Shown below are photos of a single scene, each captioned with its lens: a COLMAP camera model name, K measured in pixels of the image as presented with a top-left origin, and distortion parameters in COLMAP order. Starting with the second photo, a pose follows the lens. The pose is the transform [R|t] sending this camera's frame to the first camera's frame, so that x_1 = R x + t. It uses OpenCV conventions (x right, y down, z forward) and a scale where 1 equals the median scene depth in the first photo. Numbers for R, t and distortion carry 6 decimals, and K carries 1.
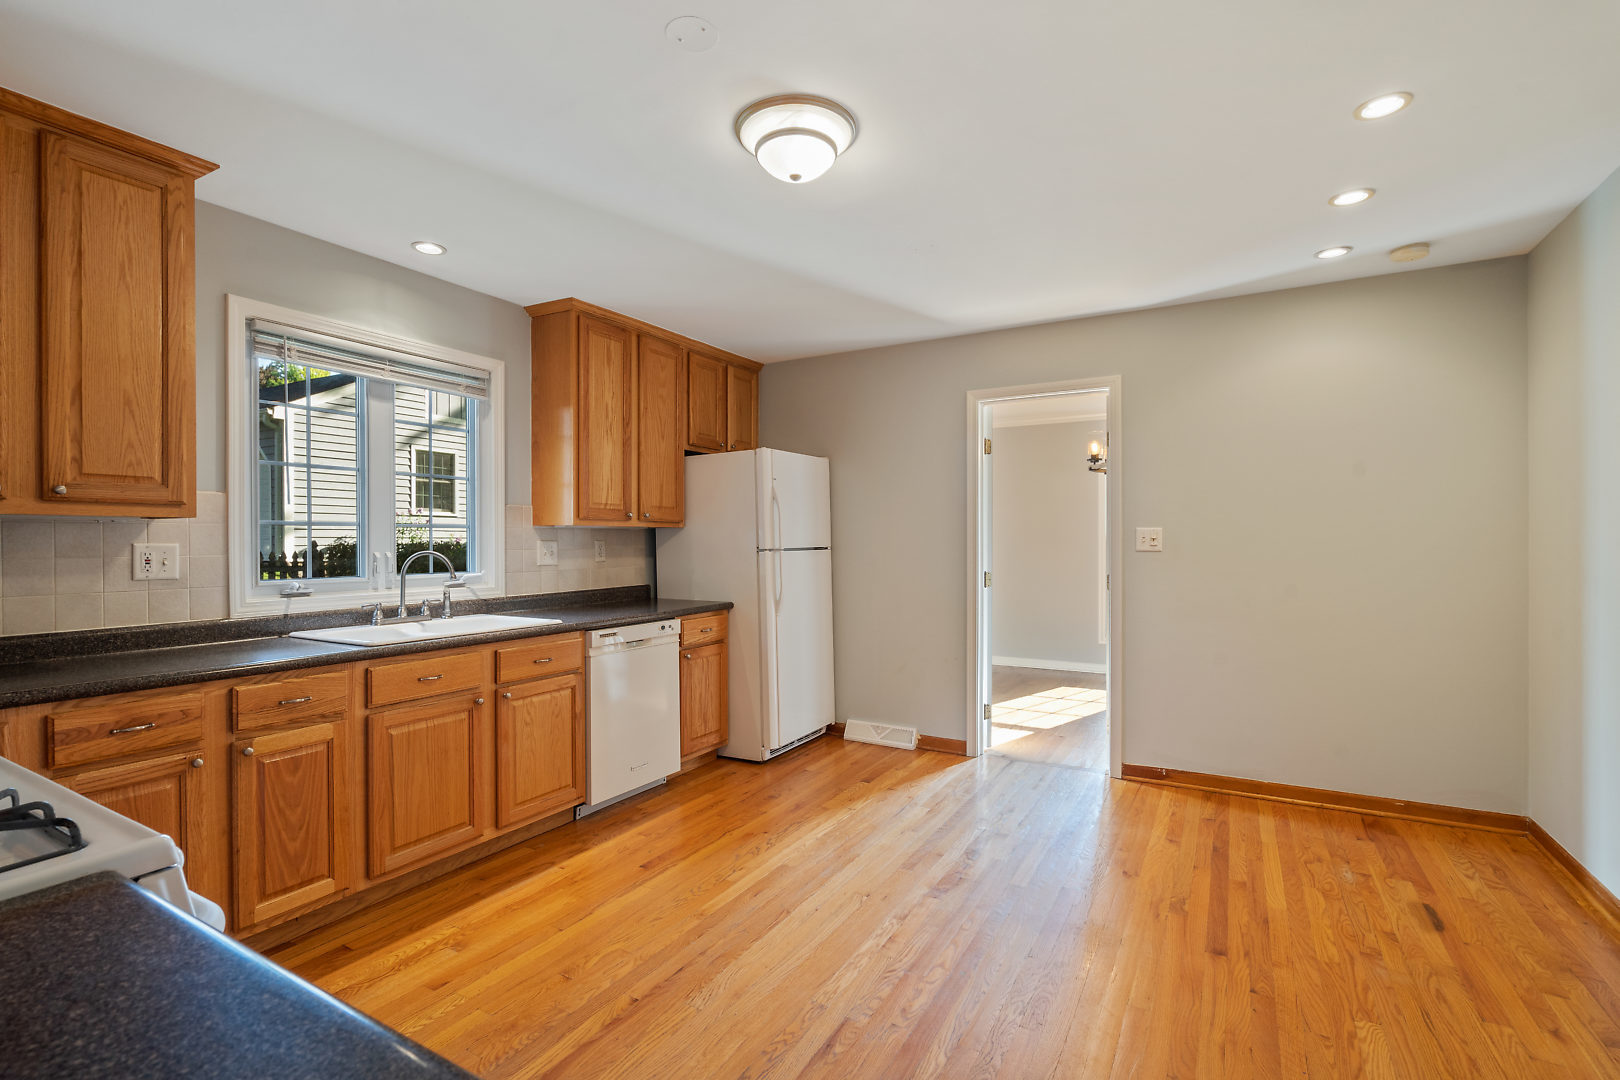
lens RADIAL K [[740.3, 0, 810.0], [0, 740.3, 540.0], [0, 0, 1]] dist [-0.014761, 0.000025]
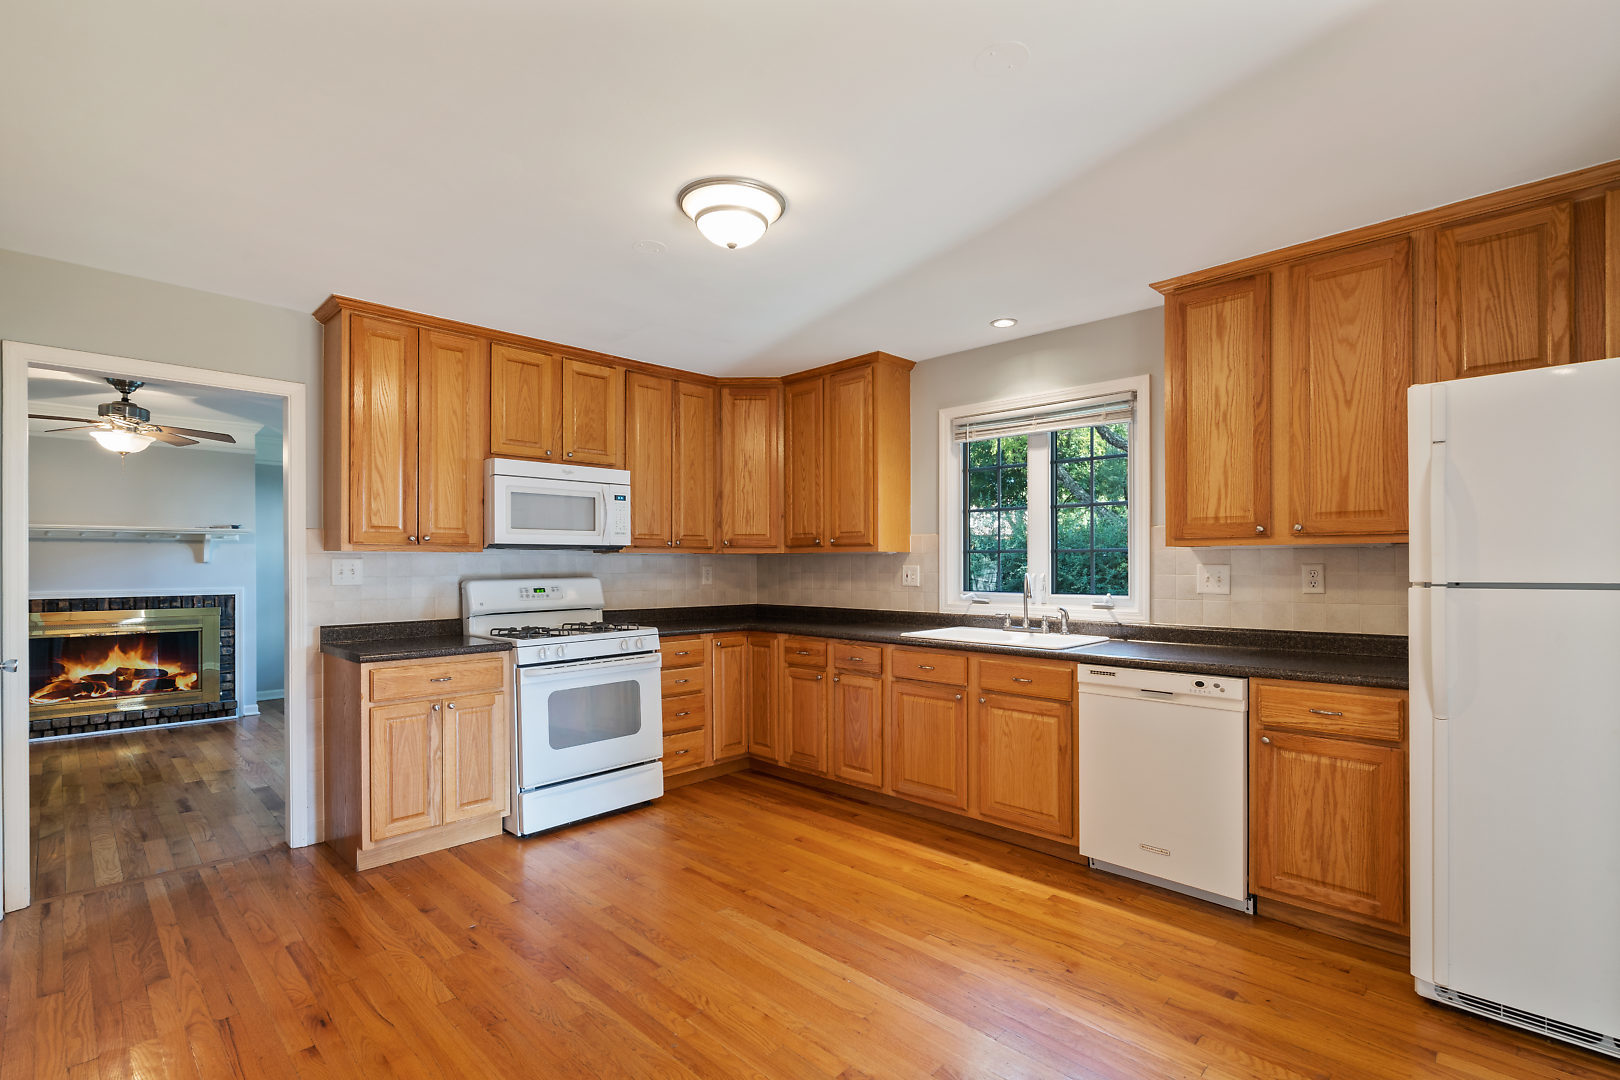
lens RADIAL K [[743.9, 0, 804.7], [0, 743.9, 559.0], [0, 0, 1]] dist [-0.002978, -0.000089]
pose [[-0.251164, -0.001031, -0.967944, 0.738950], [0.005766, 0.999980, -0.002561, -0.007021], [0.967927, -0.006224, -0.251153, 0.973942]]
